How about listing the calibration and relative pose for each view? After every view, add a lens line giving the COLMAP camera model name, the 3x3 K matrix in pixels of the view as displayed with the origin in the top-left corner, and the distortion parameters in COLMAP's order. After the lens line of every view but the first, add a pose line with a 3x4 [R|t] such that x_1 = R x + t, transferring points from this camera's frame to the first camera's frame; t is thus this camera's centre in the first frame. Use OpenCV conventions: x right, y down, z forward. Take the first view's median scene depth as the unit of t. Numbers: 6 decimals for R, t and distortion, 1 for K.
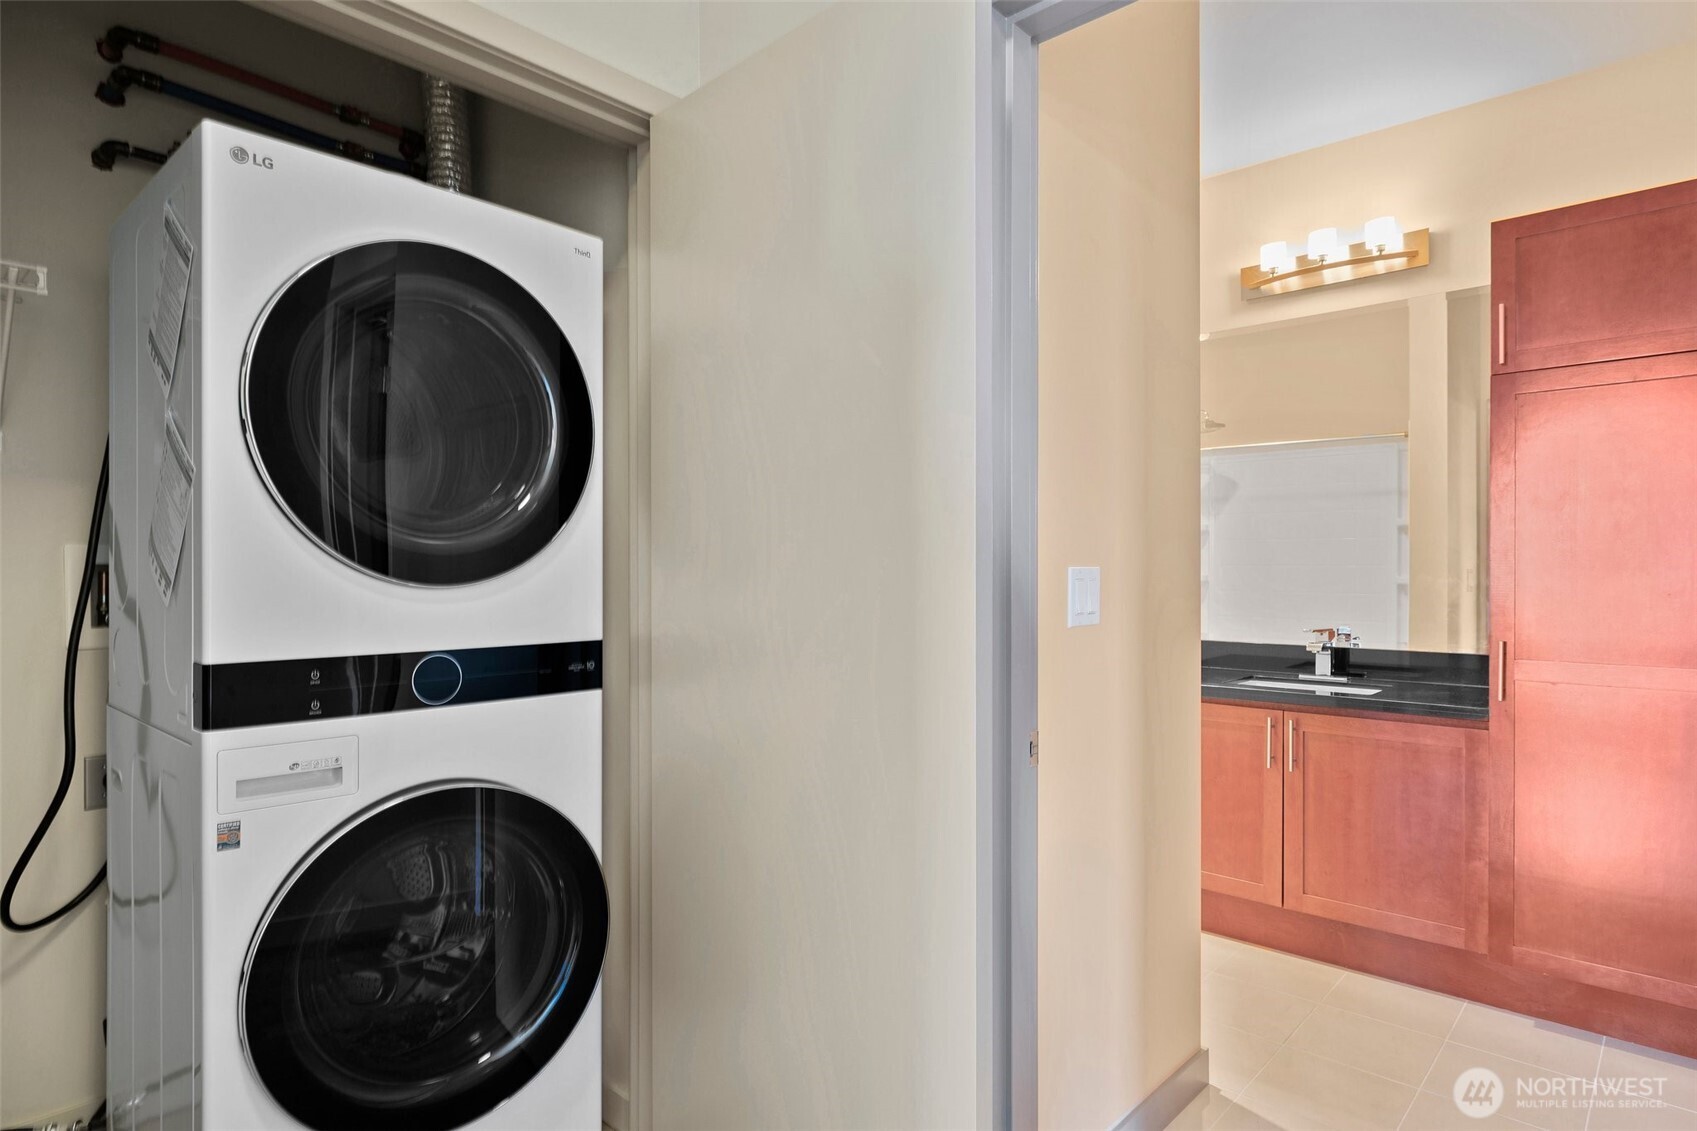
lens RADIAL K [[935.7, 0, 850.3], [0, 935.7, 560.2], [0, 0, 1]] dist [-0.003927, -0.000302]
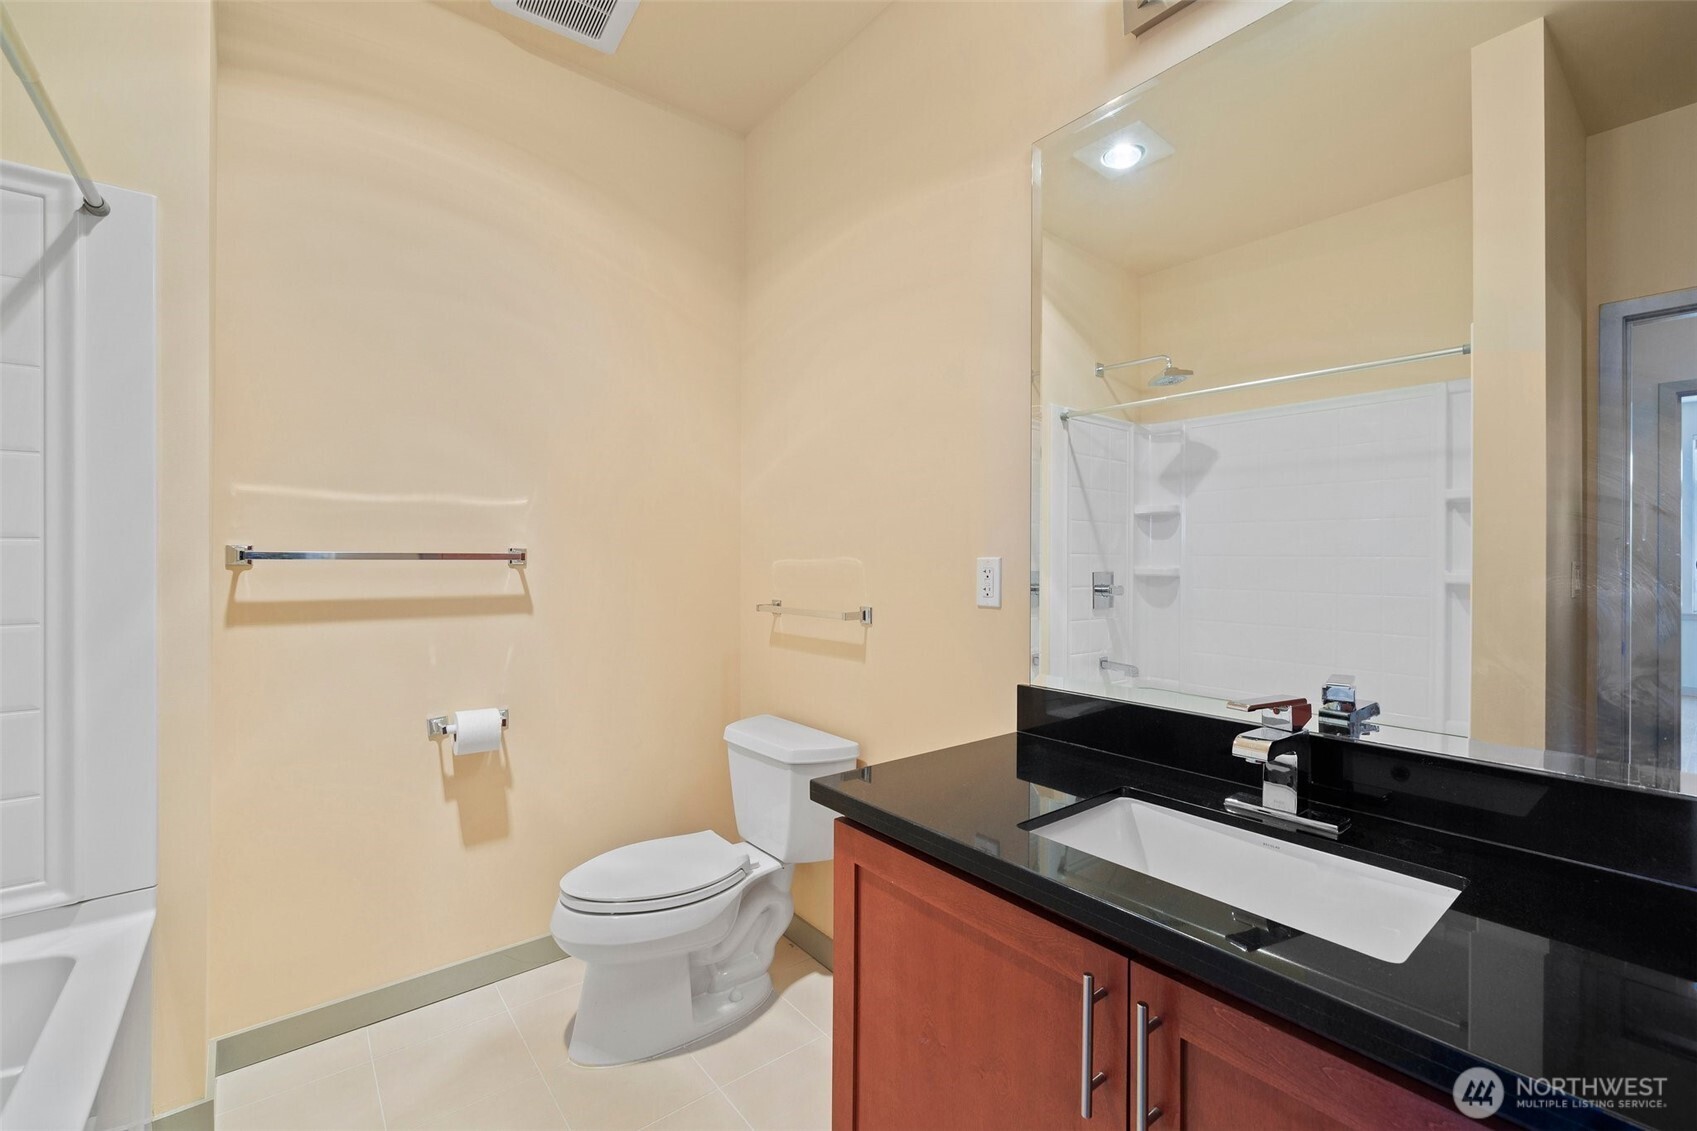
lens RADIAL K [[709.1, 0, 842.7], [0, 709.1, 563.3], [0, 0, 1]] dist [-0.003304, 0.000438]
pose [[0.987488, 0.005394, -0.157603, 0.261593], [-0.003113, 0.999887, 0.014722, 0.005712], [0.157665, -0.014047, 0.987393, 0.474539]]
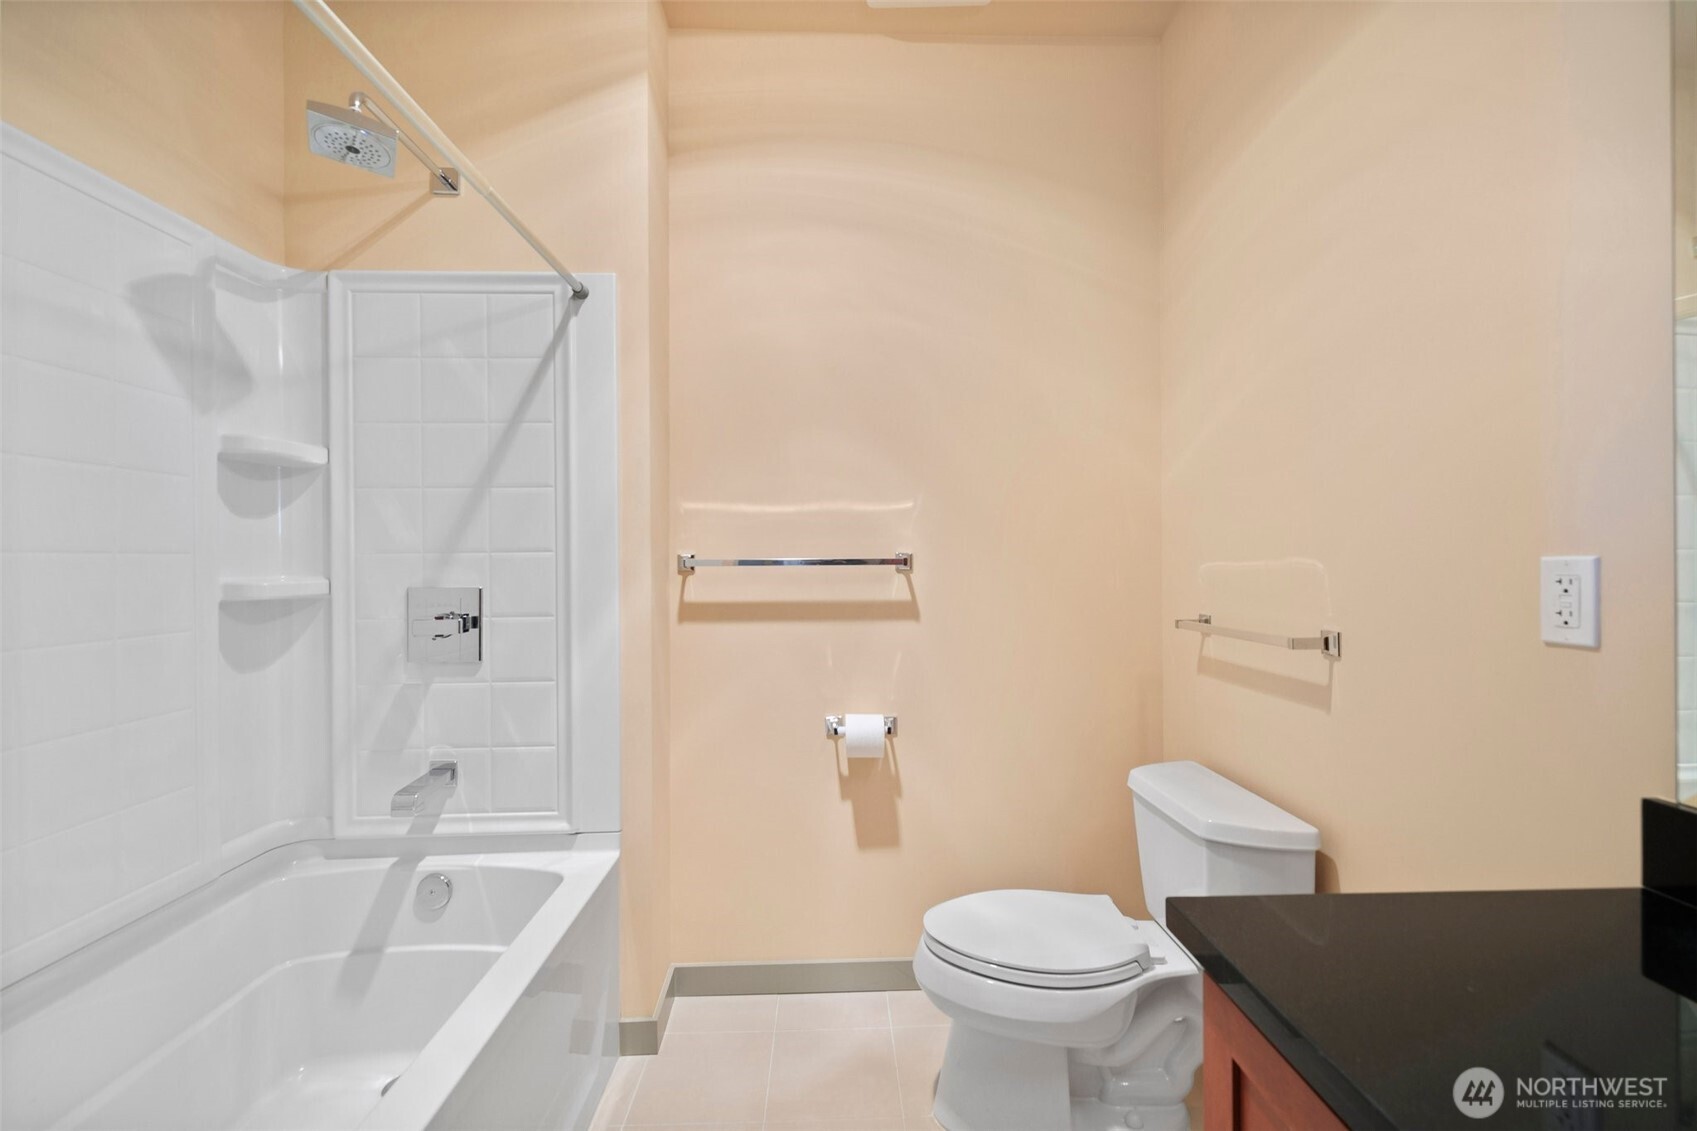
lens RADIAL K [[709.1, 0, 856.6], [0, 709.1, 561.4], [0, 0, 1]] dist [-0.003304, 0.000438]
pose [[0.699045, -0.003857, -0.715068, 0.273404], [0.011076, 0.999924, 0.005434, 0.005860], [0.714992, -0.011718, 0.699034, 0.526777]]
